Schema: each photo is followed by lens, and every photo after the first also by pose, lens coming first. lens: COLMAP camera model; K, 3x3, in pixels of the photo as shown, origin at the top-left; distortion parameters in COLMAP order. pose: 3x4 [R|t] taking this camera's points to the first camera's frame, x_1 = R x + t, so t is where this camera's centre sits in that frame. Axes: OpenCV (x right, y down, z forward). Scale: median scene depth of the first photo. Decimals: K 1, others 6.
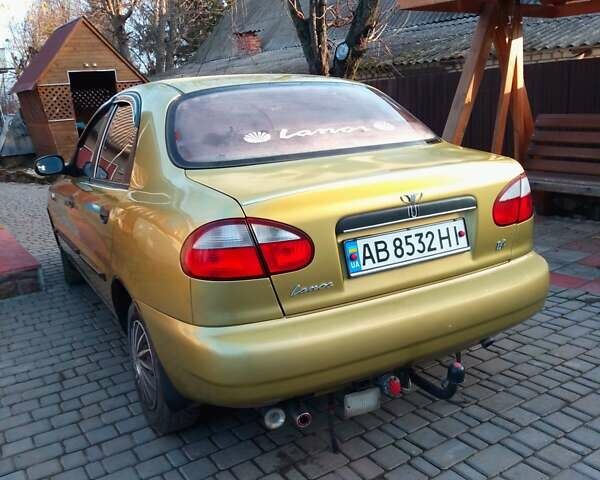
lens RADIAL K [[566.8, 0, 318.2], [0, 566.8, 244.3], [0, 0, 1]] dist [0.044375, 0.000000]
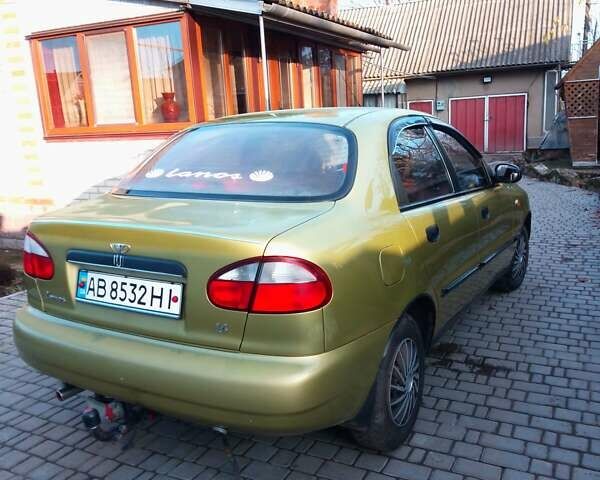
lens RADIAL K [[566.8, 0, 289.7], [0, 566.8, 250.6], [0, 0, 1]] dist [0.044375, 0.000000]
pose [[0.487220, 0.223982, -0.844067, 1.125779], [-0.195847, 0.969954, 0.144339, -0.270947], [0.851035, 0.094983, 0.516447, 0.665168]]
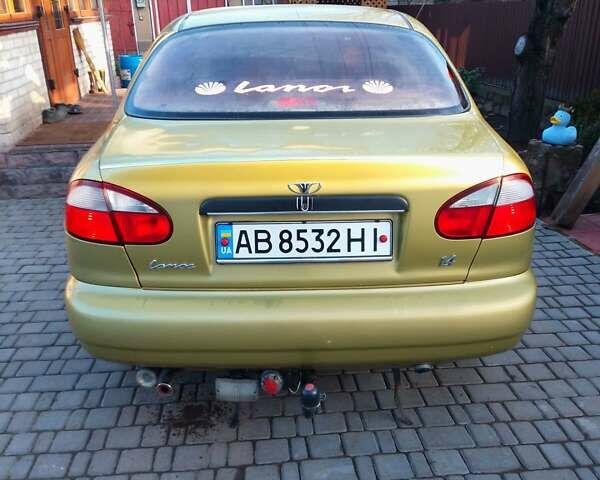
lens RADIAL K [[566.8, 0, 315.0], [0, 566.8, 248.1], [0, 0, 1]] dist [0.044375, 0.000000]
pose [[0.883014, 0.223705, -0.412604, 0.505151], [-0.154958, 0.968762, 0.193617, -0.148491], [0.443028, -0.107030, 0.890096, 0.225183]]
